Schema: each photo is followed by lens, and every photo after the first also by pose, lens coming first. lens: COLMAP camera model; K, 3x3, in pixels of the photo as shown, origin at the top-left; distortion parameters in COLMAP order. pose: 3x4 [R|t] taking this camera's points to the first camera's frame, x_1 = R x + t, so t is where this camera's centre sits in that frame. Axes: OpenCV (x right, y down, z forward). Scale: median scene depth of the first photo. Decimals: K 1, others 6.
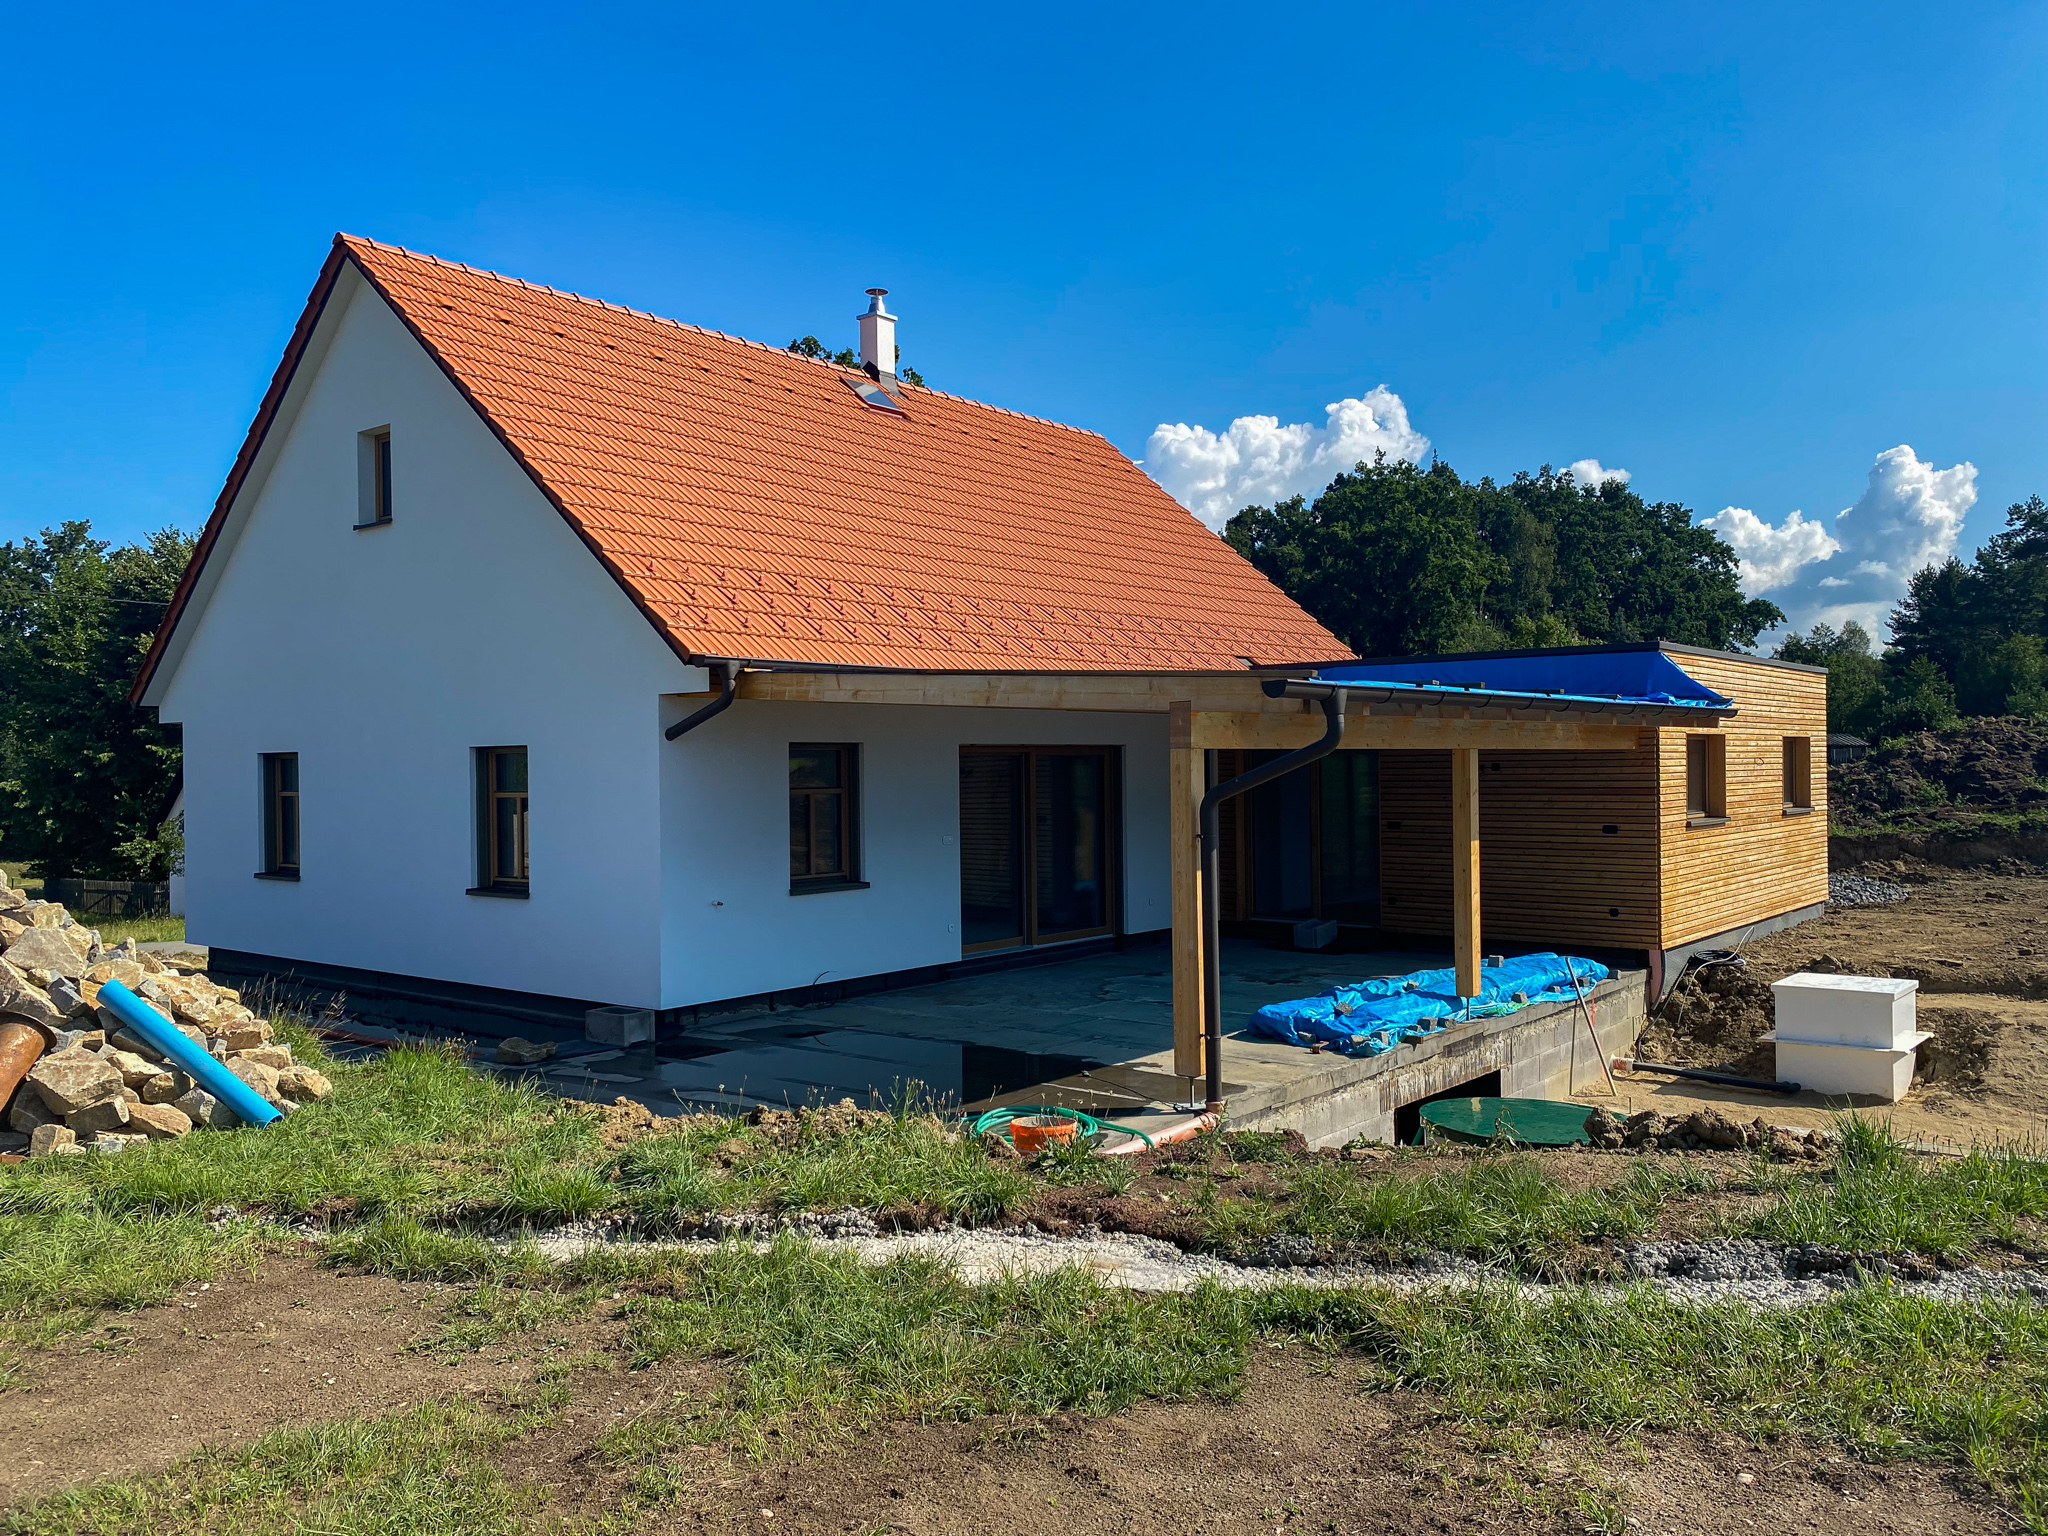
lens RADIAL K [[1564.2, 0, 1029.5], [0, 1564.2, 772.4], [0, 0, 1]] dist [0.027811, -0.006703]
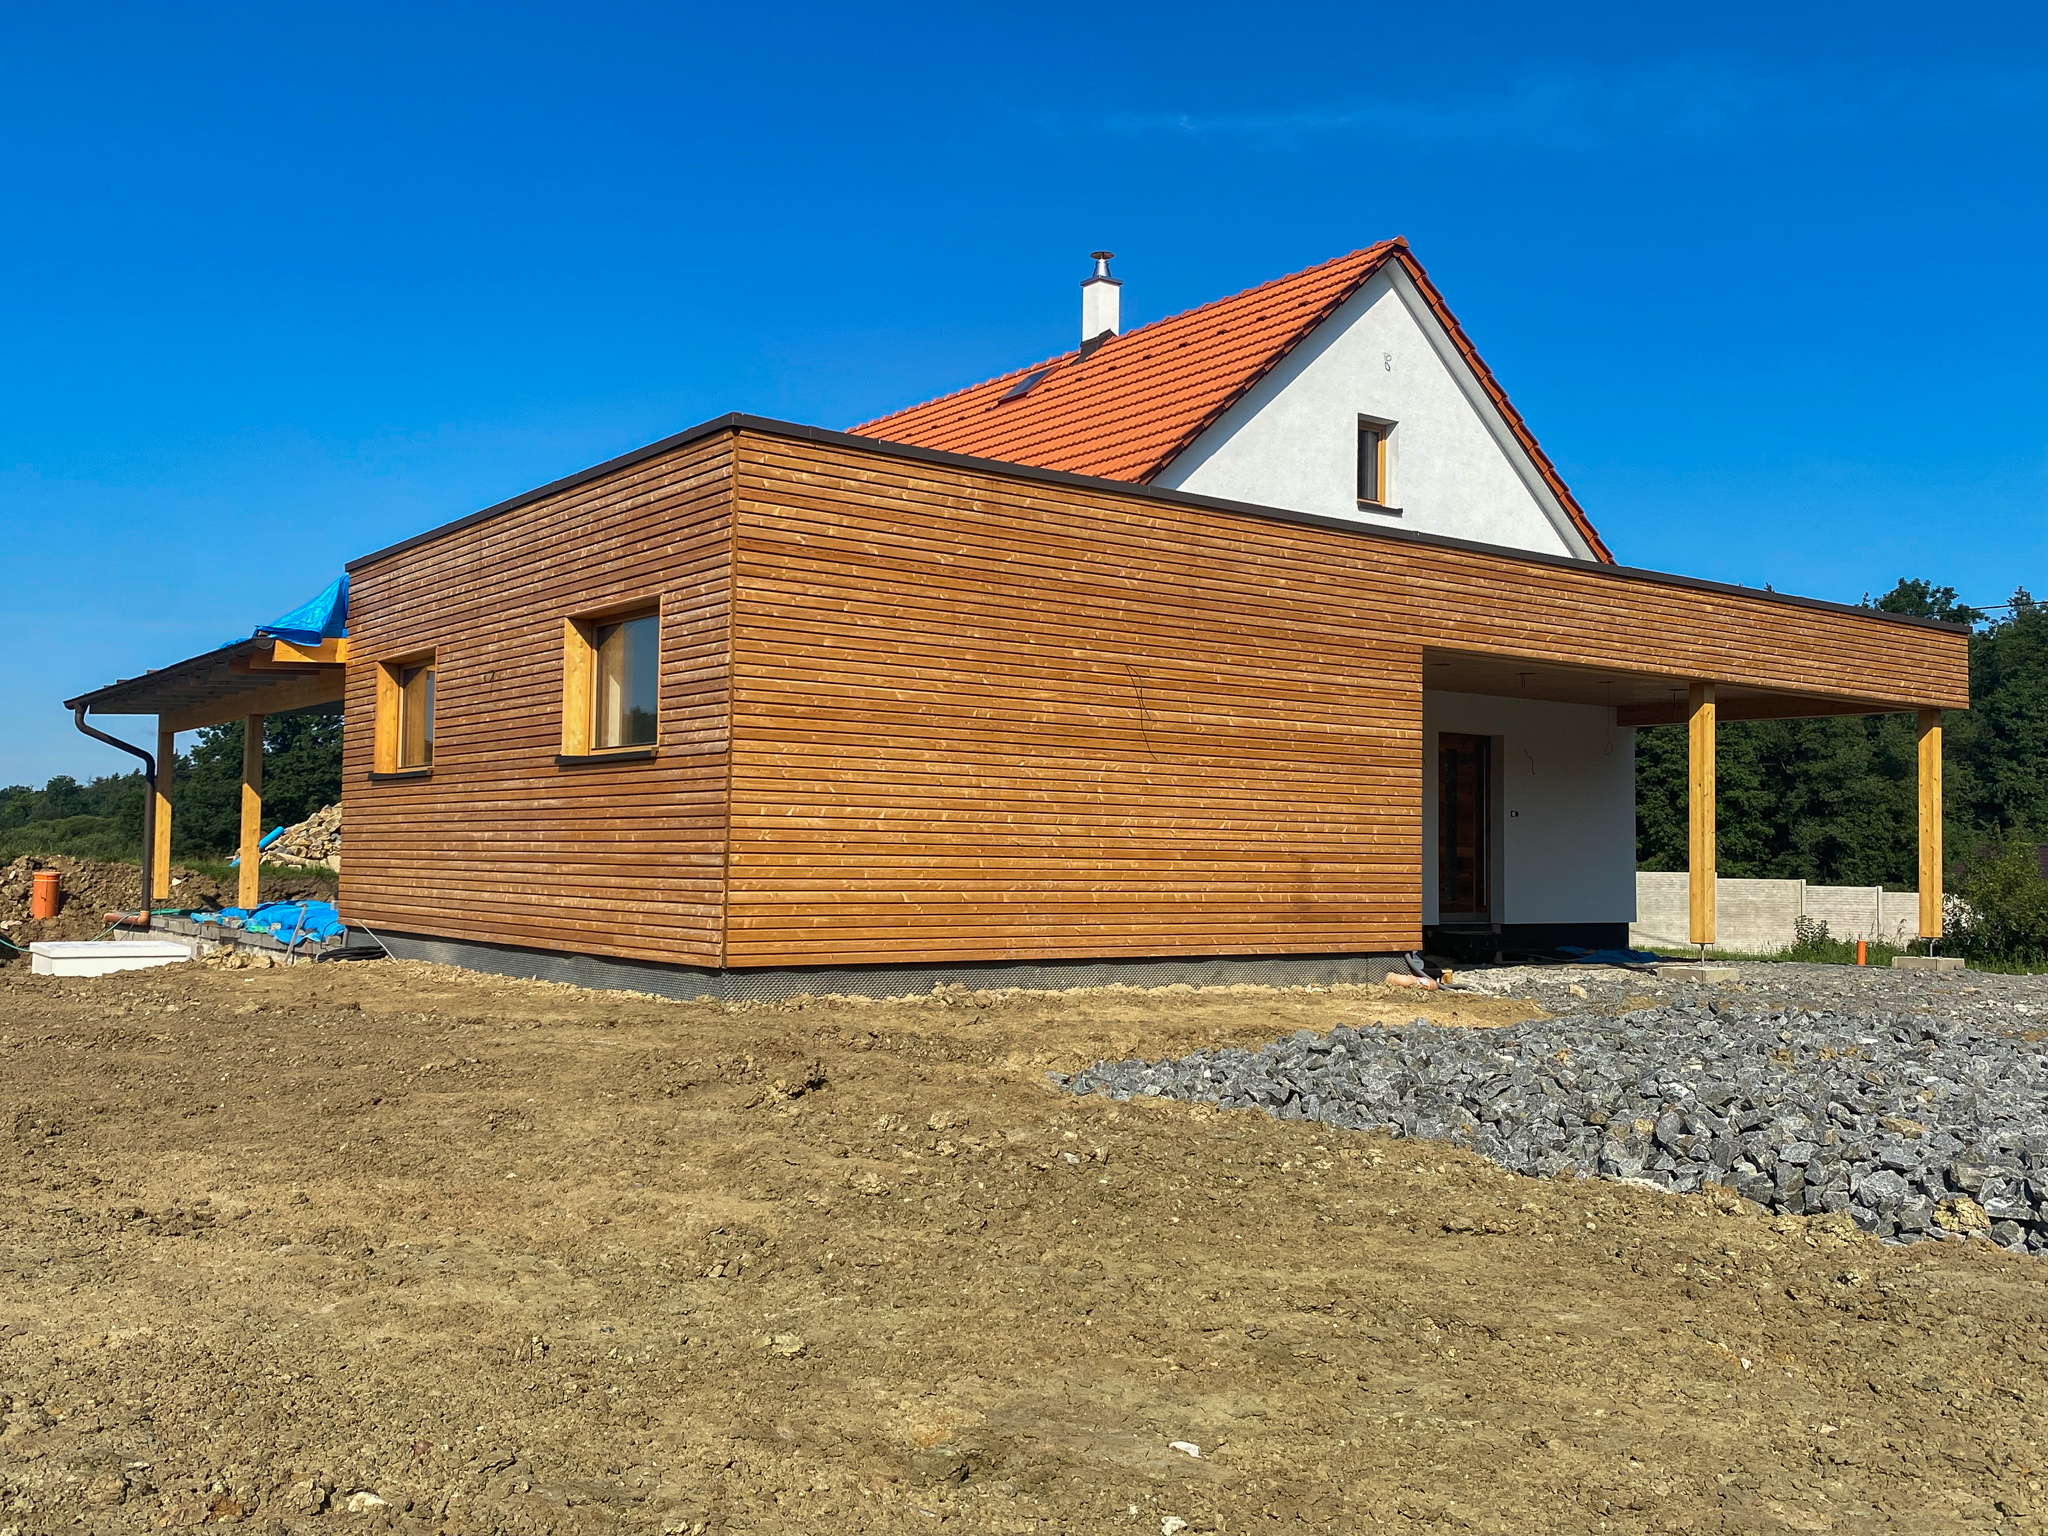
lens RADIAL K [[1828.0, 0, 1024.0], [0, 1828.0, 768.0], [0, 0, 1]] dist [0.188092, -0.445830]
pose [[-0.242588, -0.039384, -0.969330, 1.420904], [-0.015604, 0.999205, -0.036692, 0.065866], [0.970004, 0.006225, -0.243010, 1.768568]]
